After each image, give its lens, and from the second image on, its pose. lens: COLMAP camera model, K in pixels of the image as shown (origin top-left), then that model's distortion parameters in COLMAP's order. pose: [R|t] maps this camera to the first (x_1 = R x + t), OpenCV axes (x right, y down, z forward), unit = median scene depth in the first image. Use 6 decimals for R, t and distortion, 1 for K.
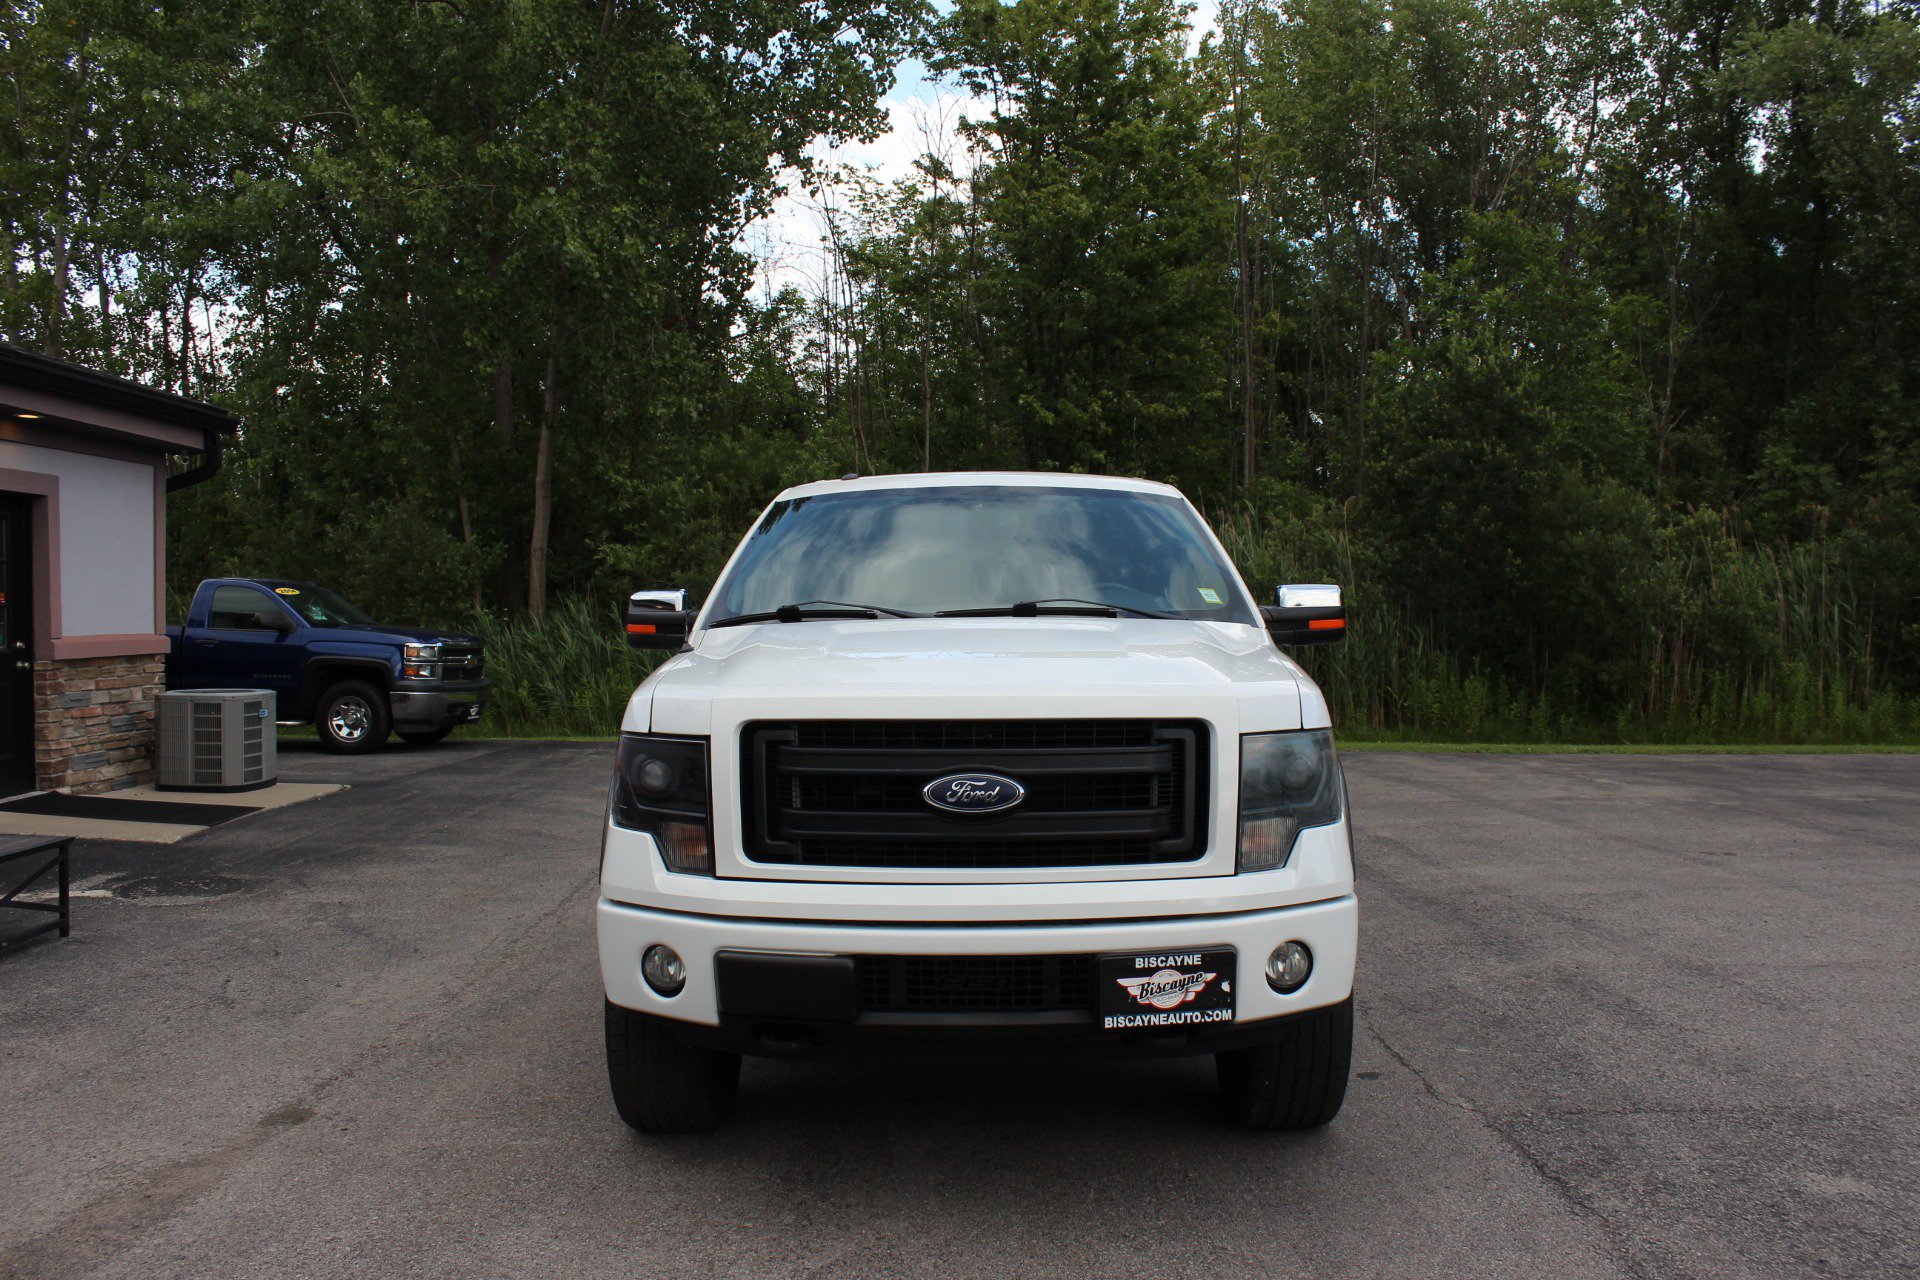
lens RADIAL K [[1609.9, 0, 979.7], [0, 1609.9, 650.6], [0, 0, 1]] dist [-0.166981, 0.154014]
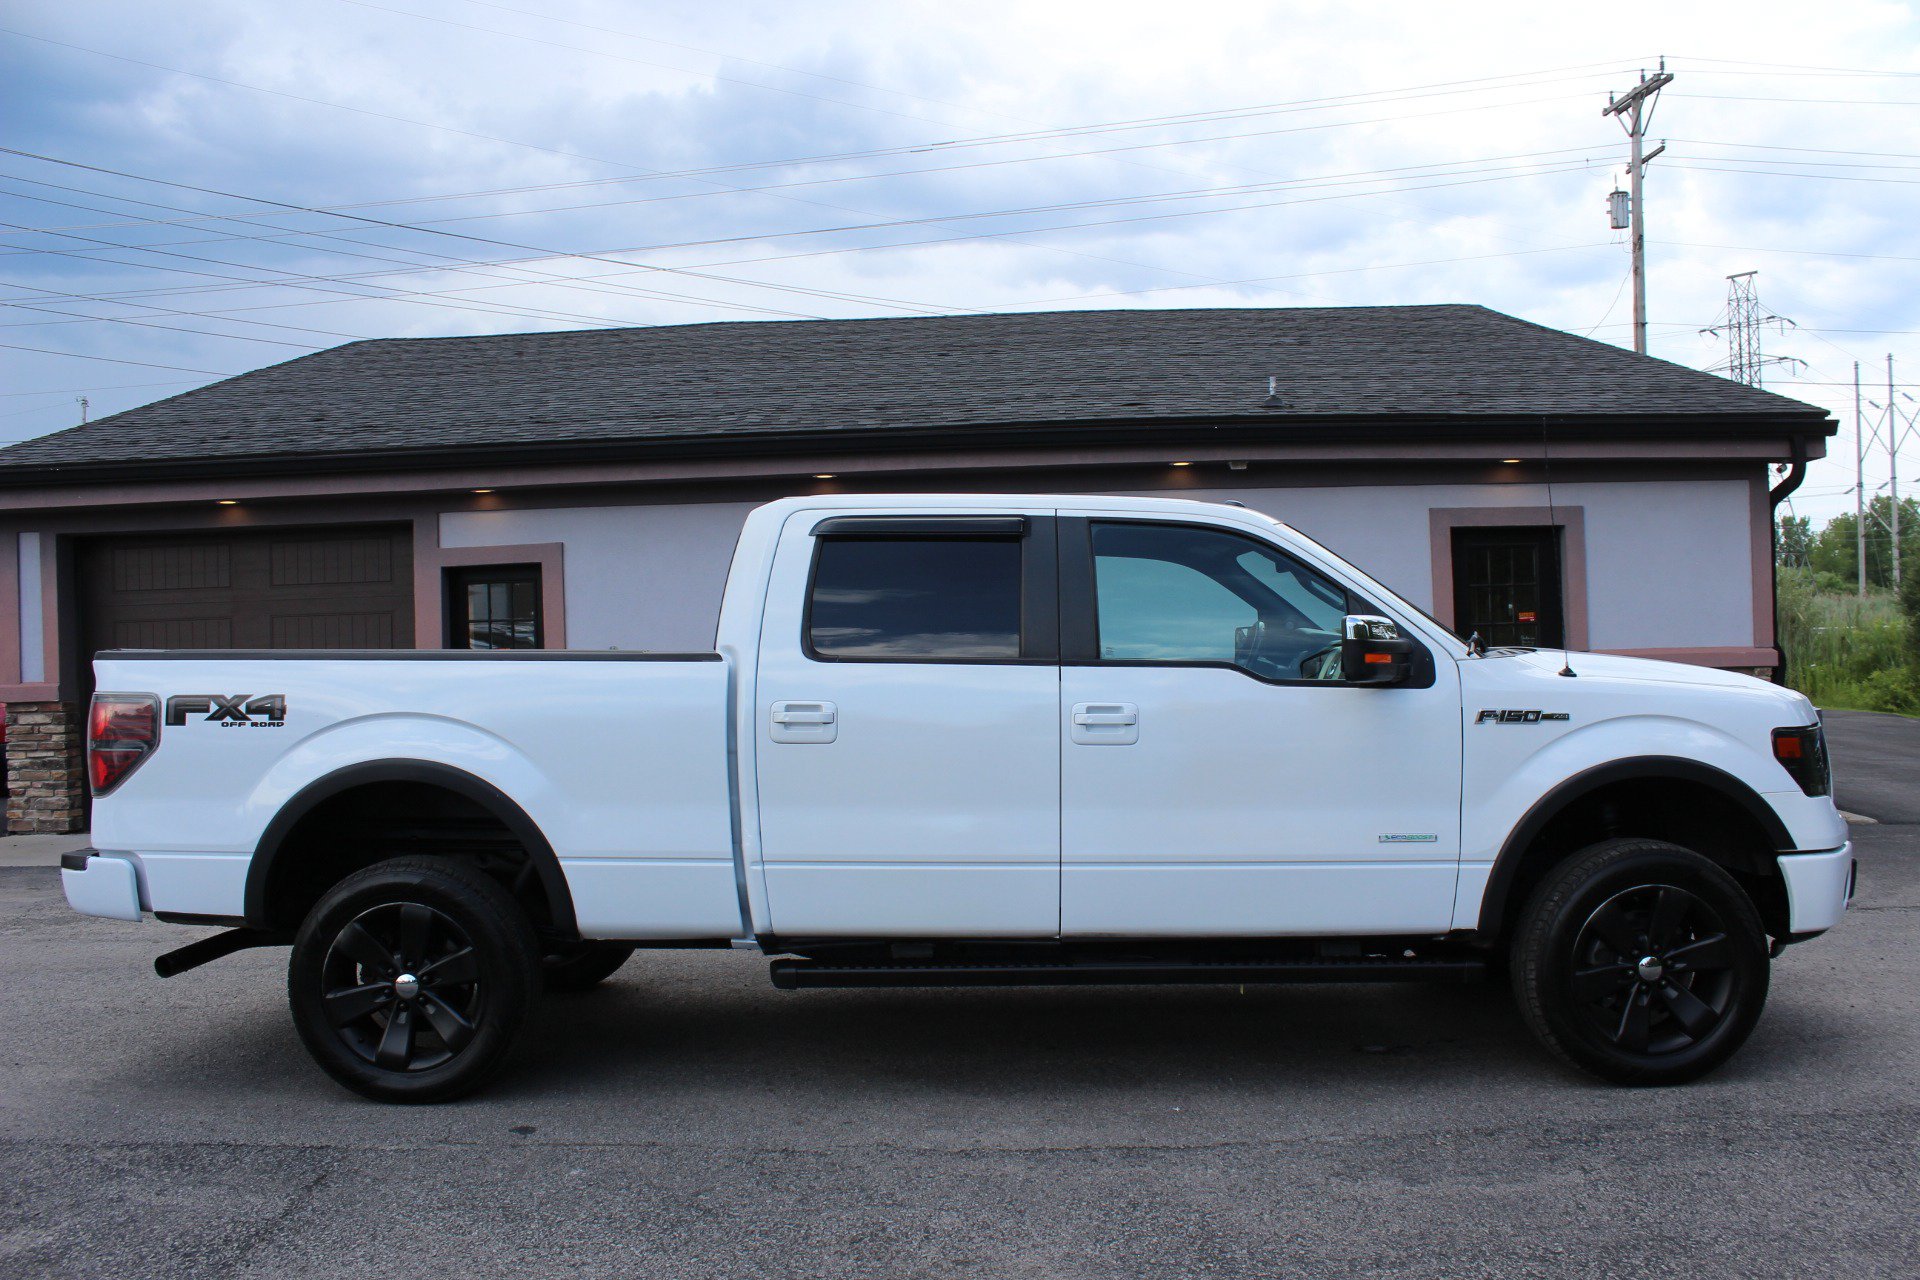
lens RADIAL K [[1602.0, 0, 980.3], [0, 1602.0, 652.5], [0, 0, 1]] dist [-0.166684, 0.153777]
pose [[-0.025019, 0.012770, -0.999605, 0.345107], [-0.004912, 0.999905, 0.012897, -0.012364], [0.999675, 0.005233, -0.024954, 0.371726]]
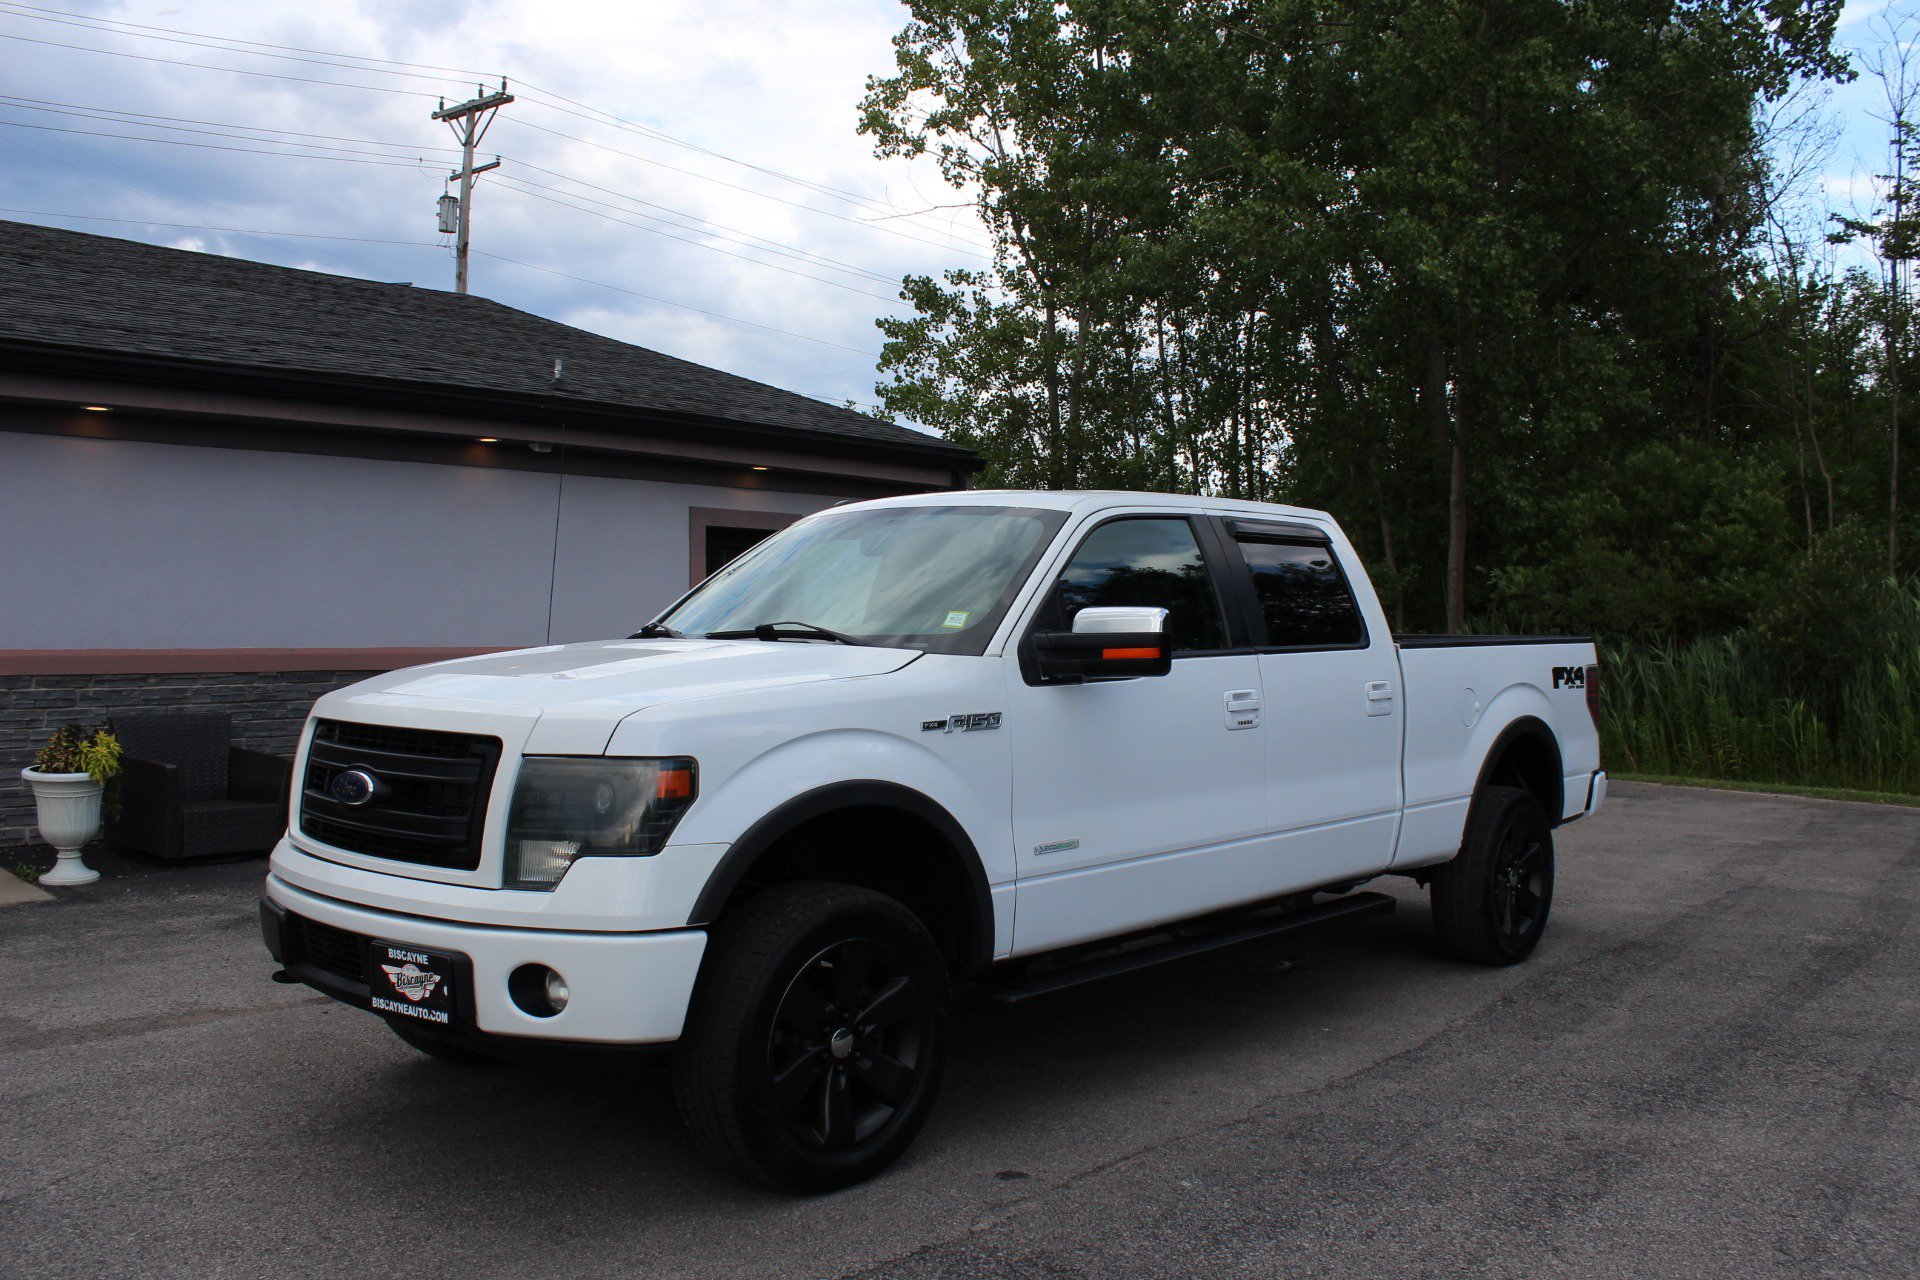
lens RADIAL K [[1609.9, 0, 979.7], [0, 1609.9, 650.6], [0, 0, 1]] dist [-0.166981, 0.154014]
pose [[0.737318, 0.019970, -0.675250, 0.231212], [-0.028777, 0.999584, -0.001860, -0.004475], [0.674932, 0.020803, 0.737586, 0.097568]]
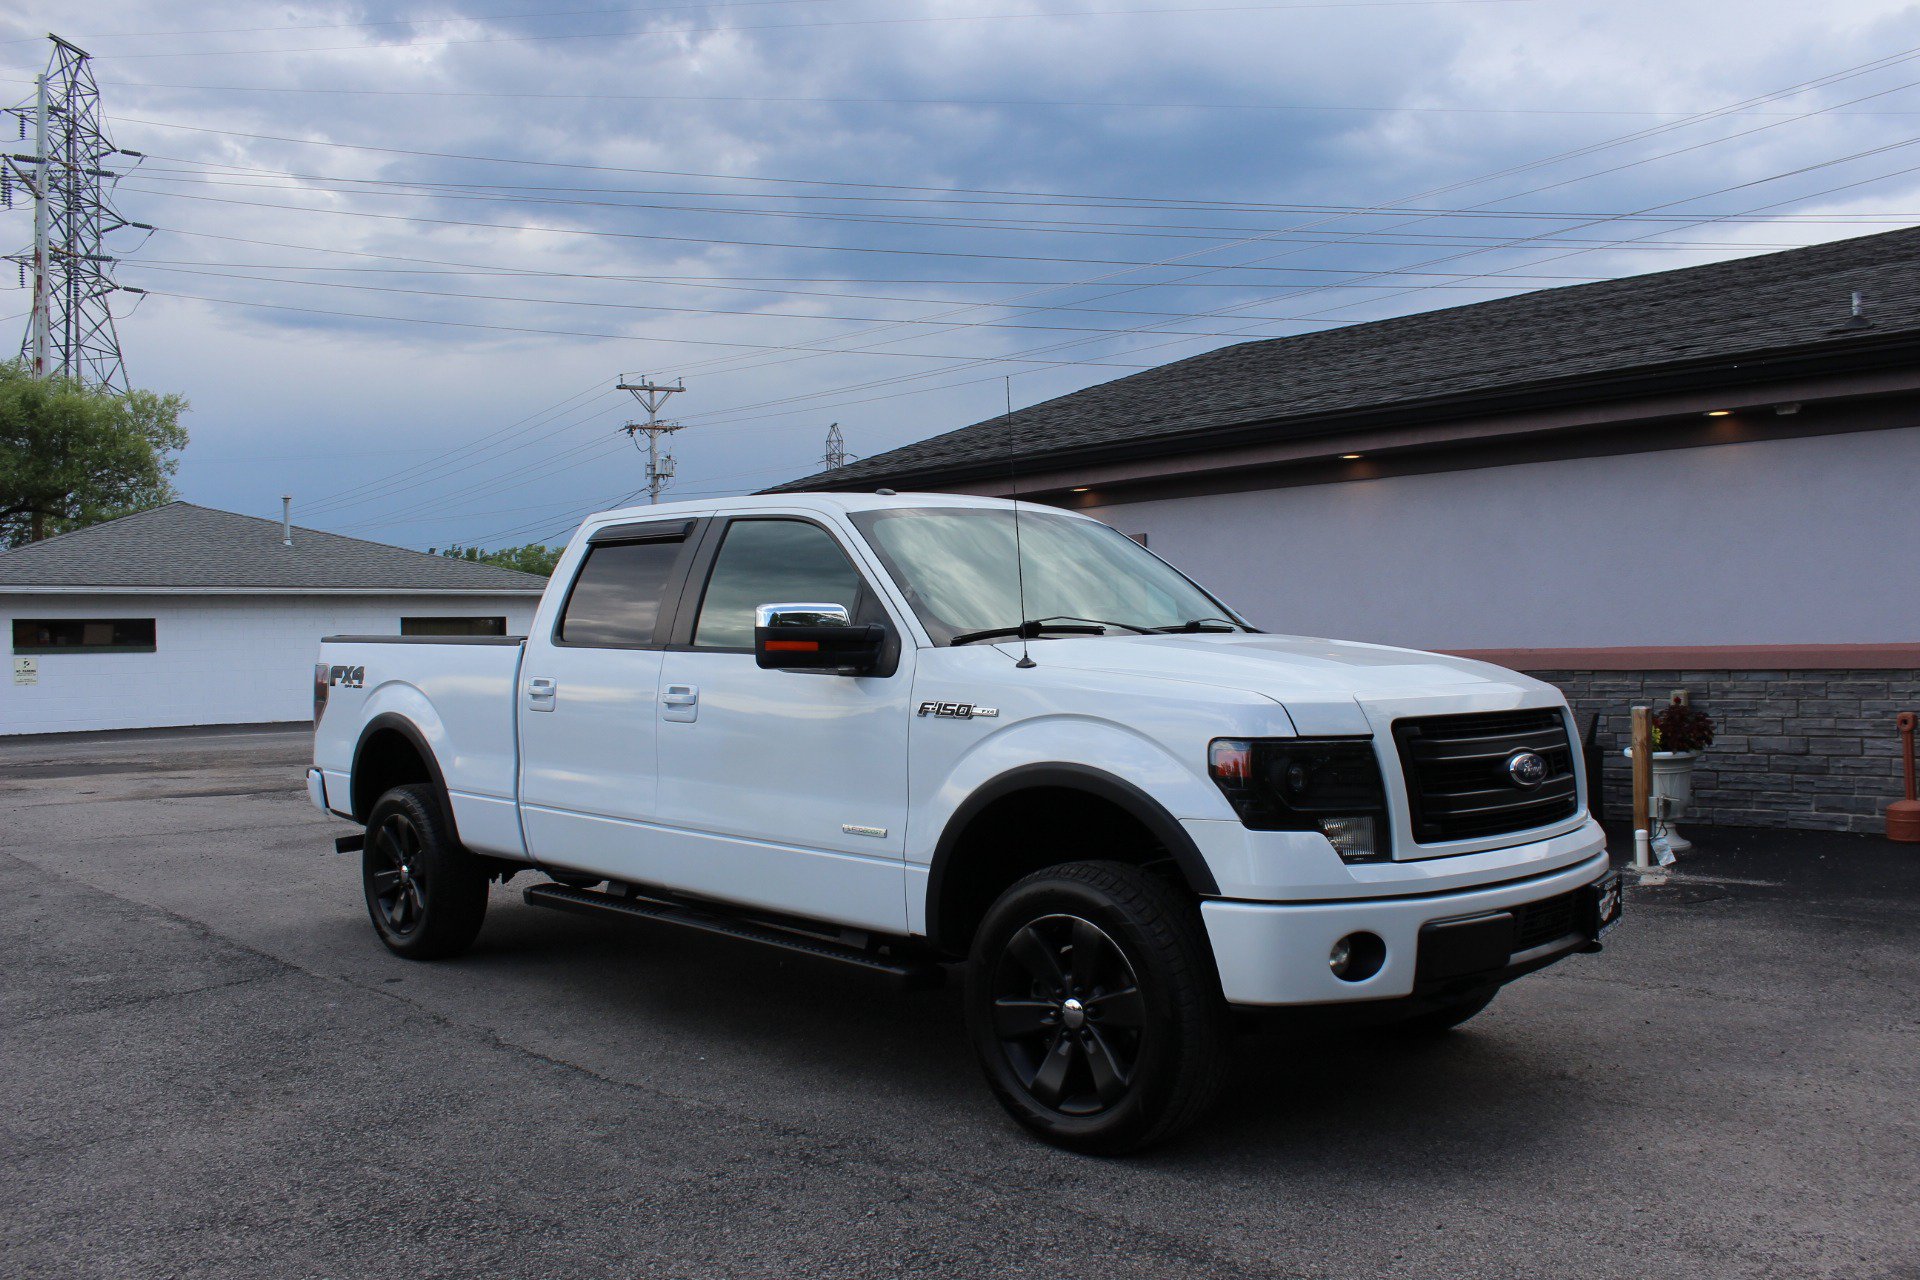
lens RADIAL K [[1609.9, 0, 979.7], [0, 1609.9, 650.6], [0, 0, 1]] dist [-0.166981, 0.154014]
pose [[-0.707747, 0.018484, -0.706224, 0.238845], [0.003518, 0.999737, 0.022641, -0.013361], [0.706457, 0.013540, -0.707626, 0.660023]]
